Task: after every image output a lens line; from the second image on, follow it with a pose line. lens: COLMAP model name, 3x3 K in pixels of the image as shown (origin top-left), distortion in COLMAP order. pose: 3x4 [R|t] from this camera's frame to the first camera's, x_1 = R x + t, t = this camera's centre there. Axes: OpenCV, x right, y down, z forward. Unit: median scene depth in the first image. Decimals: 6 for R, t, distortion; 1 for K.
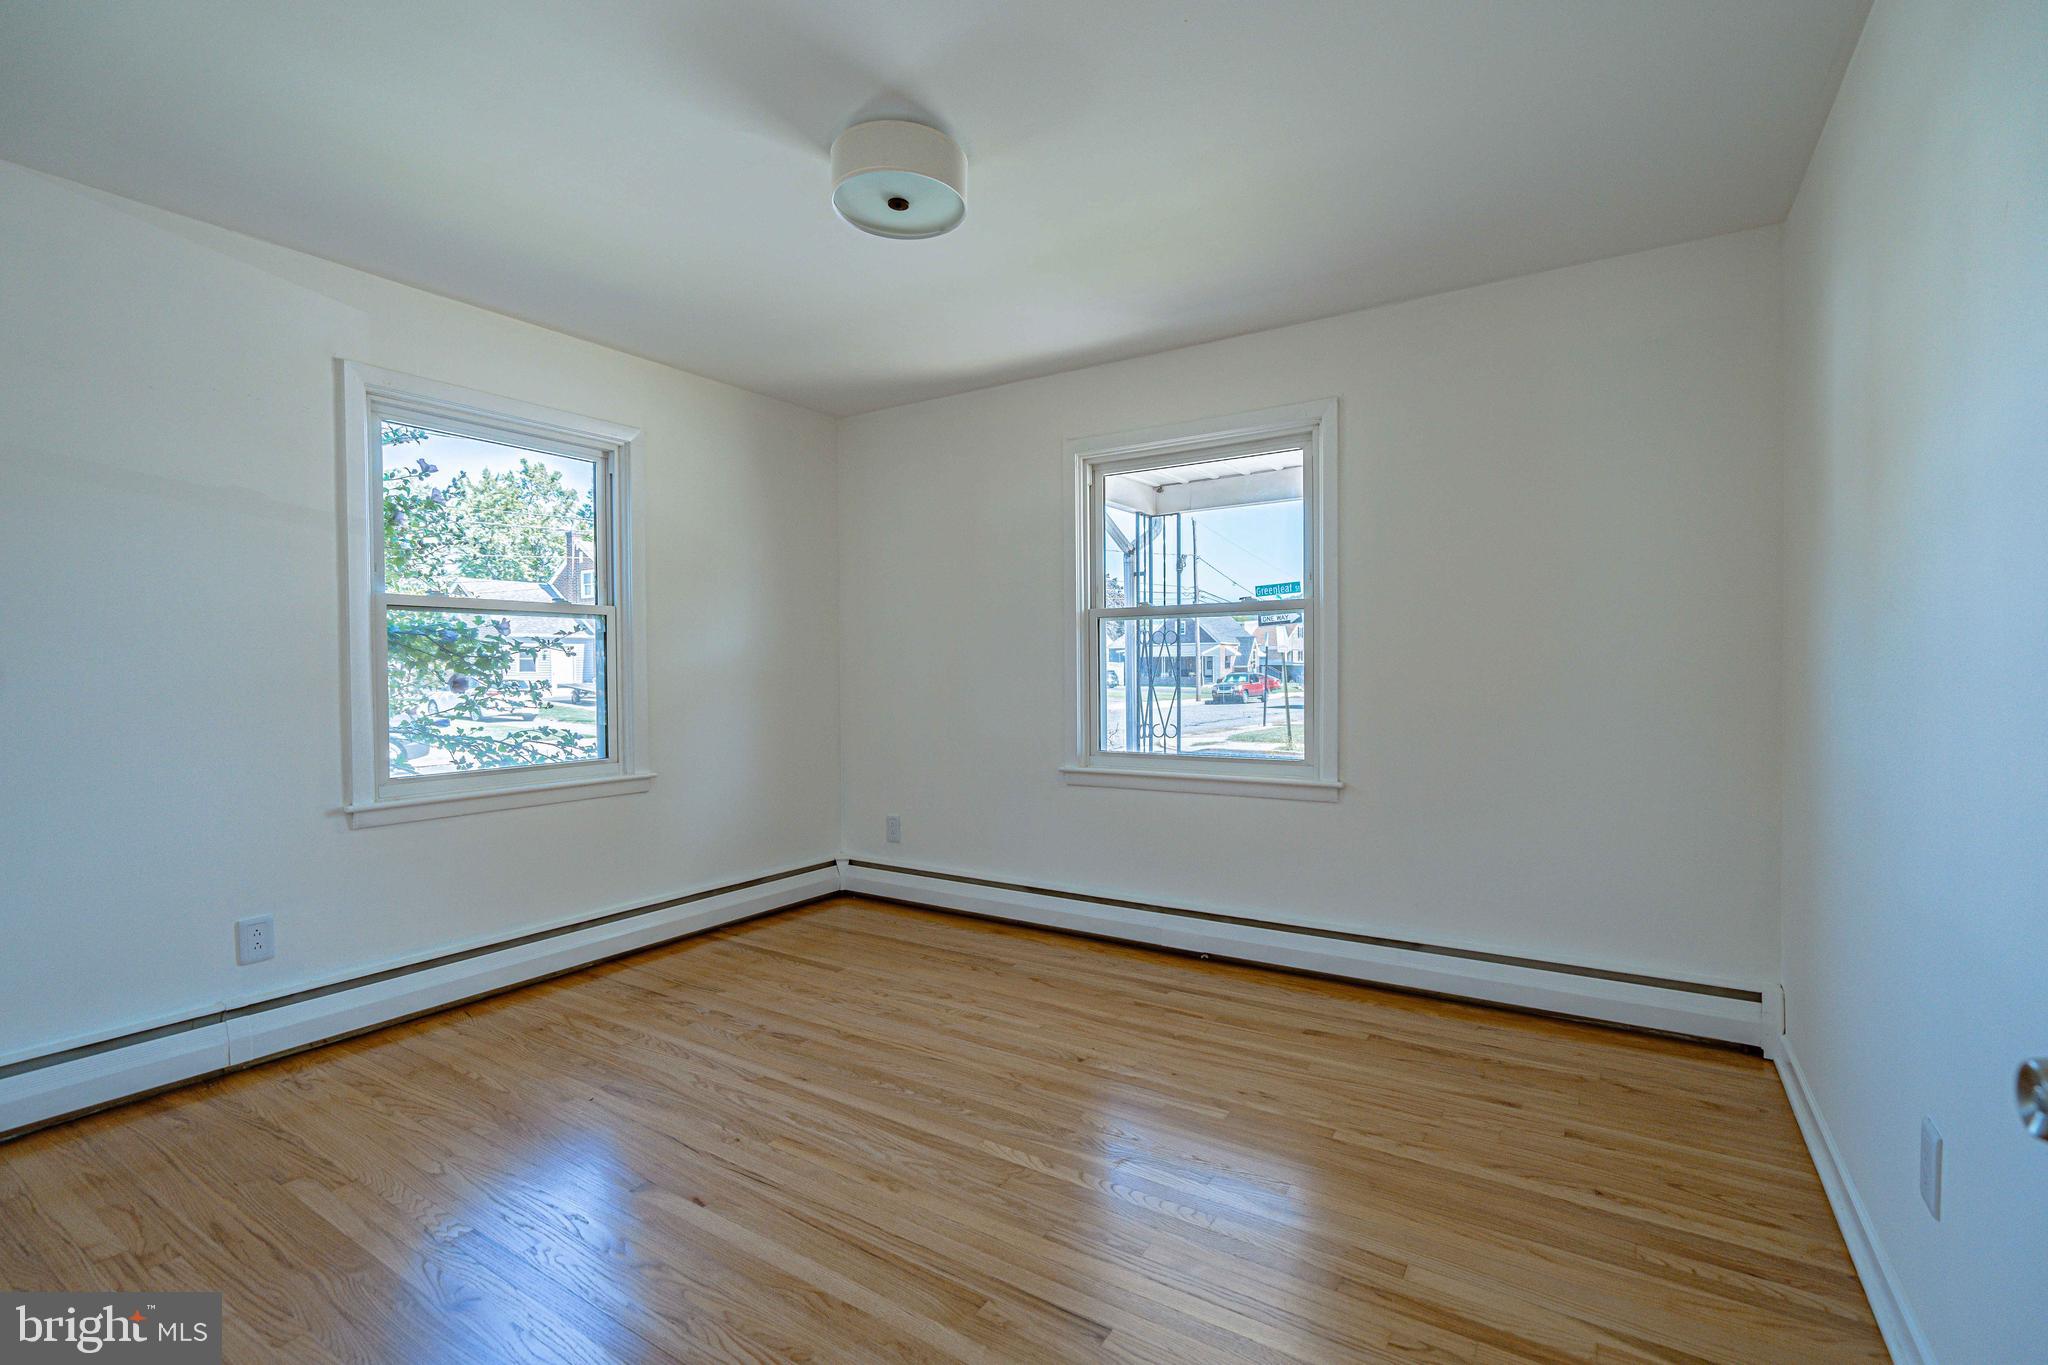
lens RADIAL K [[923.2, 0, 1018.7], [0, 923.2, 682.7], [0, 0, 1]] dist [-0.005397, 0.003228]
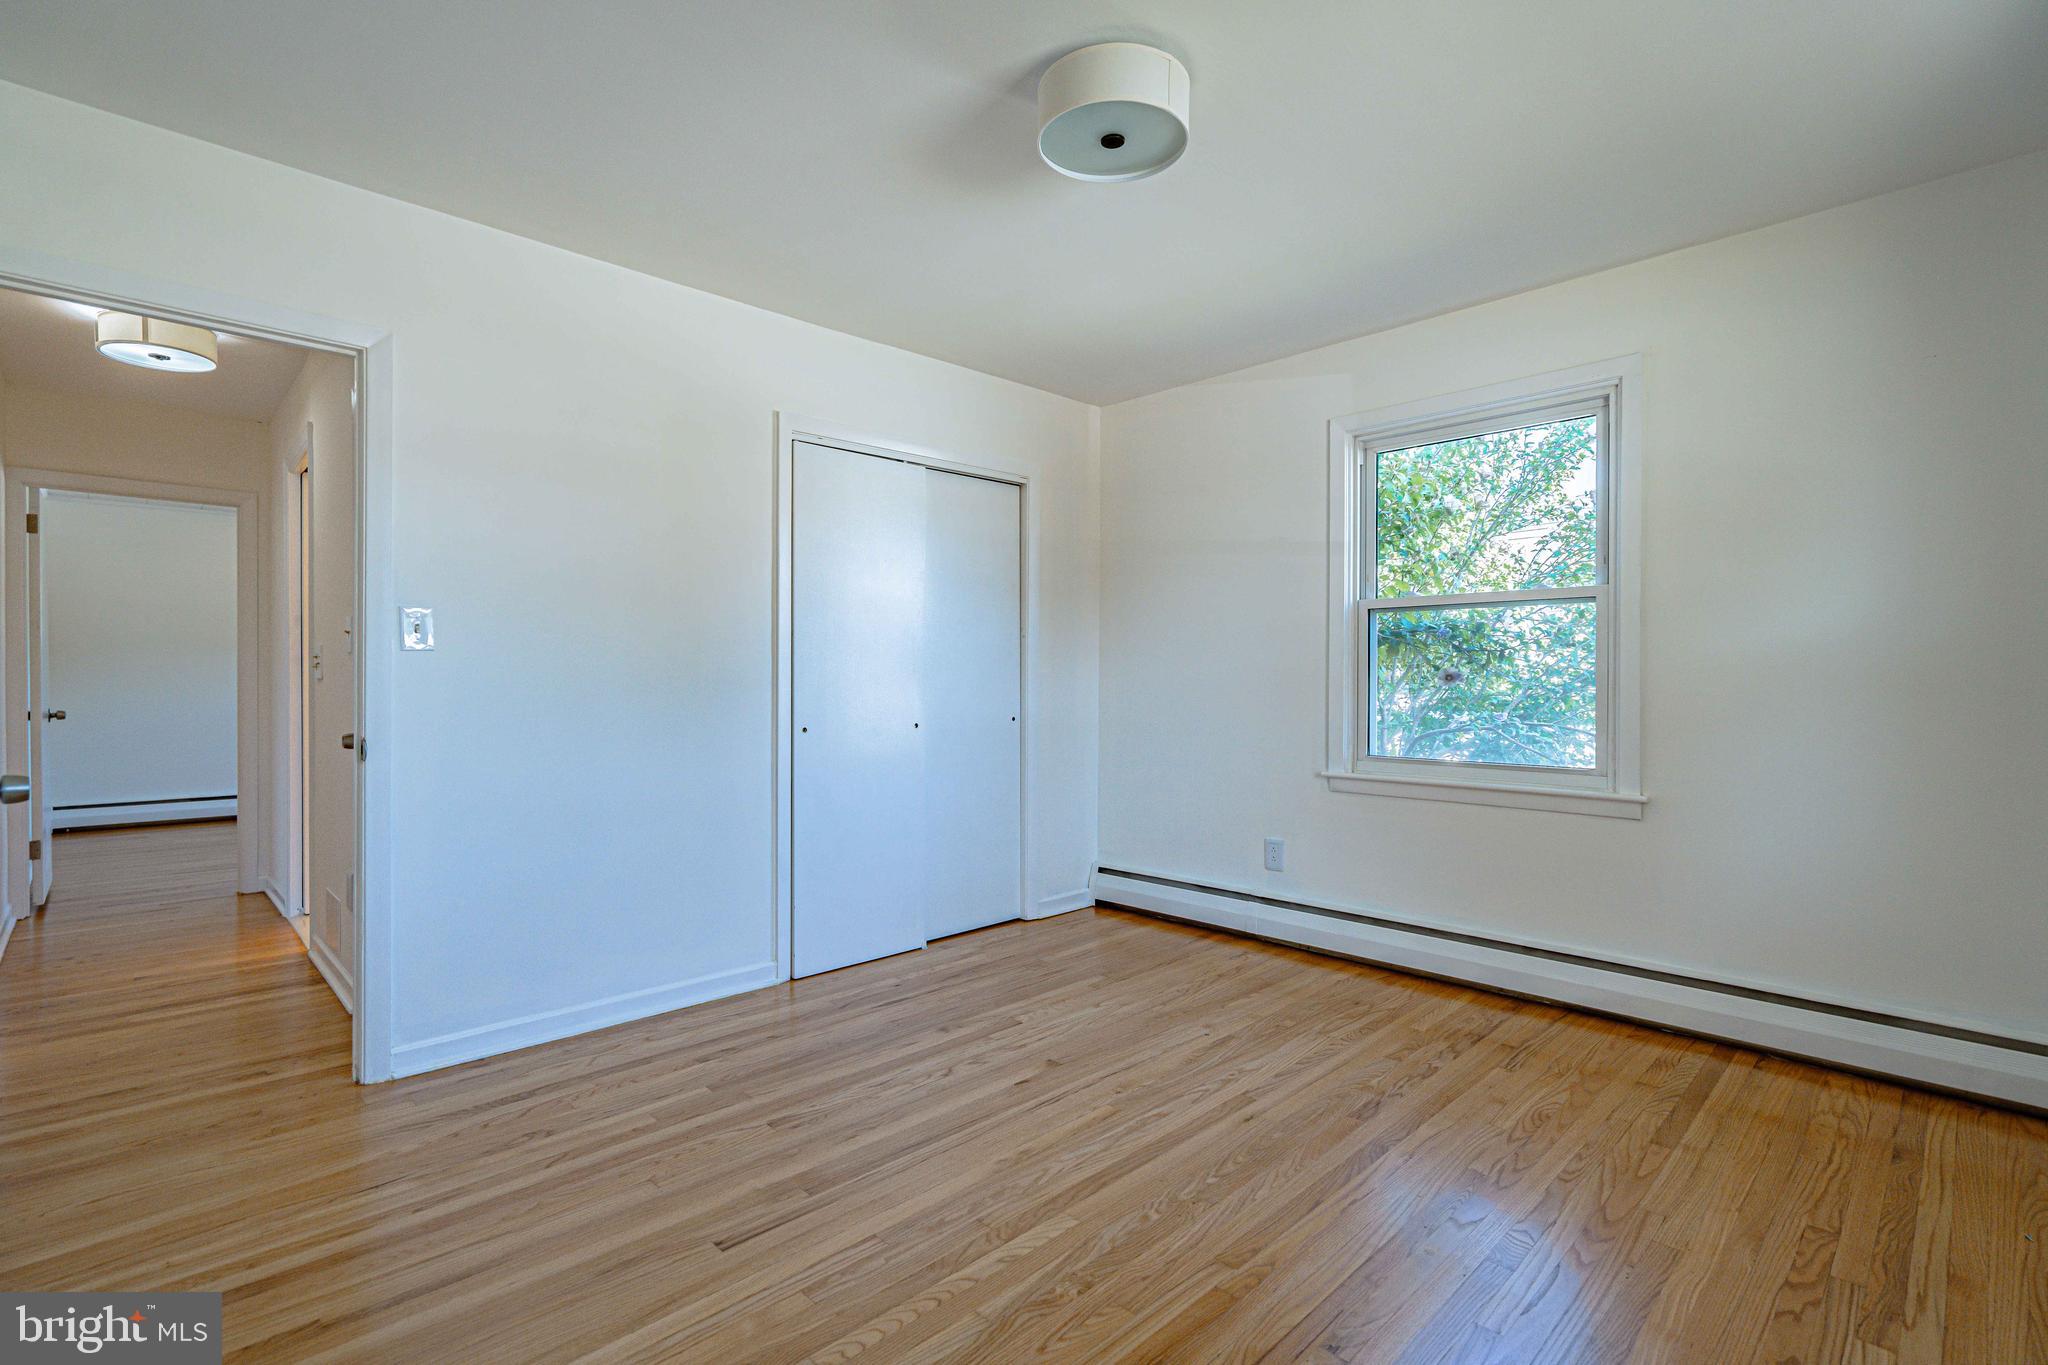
lens RADIAL K [[923.2, 0, 1018.7], [0, 923.2, 682.7], [0, 0, 1]] dist [-0.005397, 0.003228]
pose [[-0.201727, 0.012414, -0.979363, 0.585302], [-0.017514, 0.999714, 0.016279, -0.000861], [0.979285, 0.020436, -0.201452, 0.826877]]
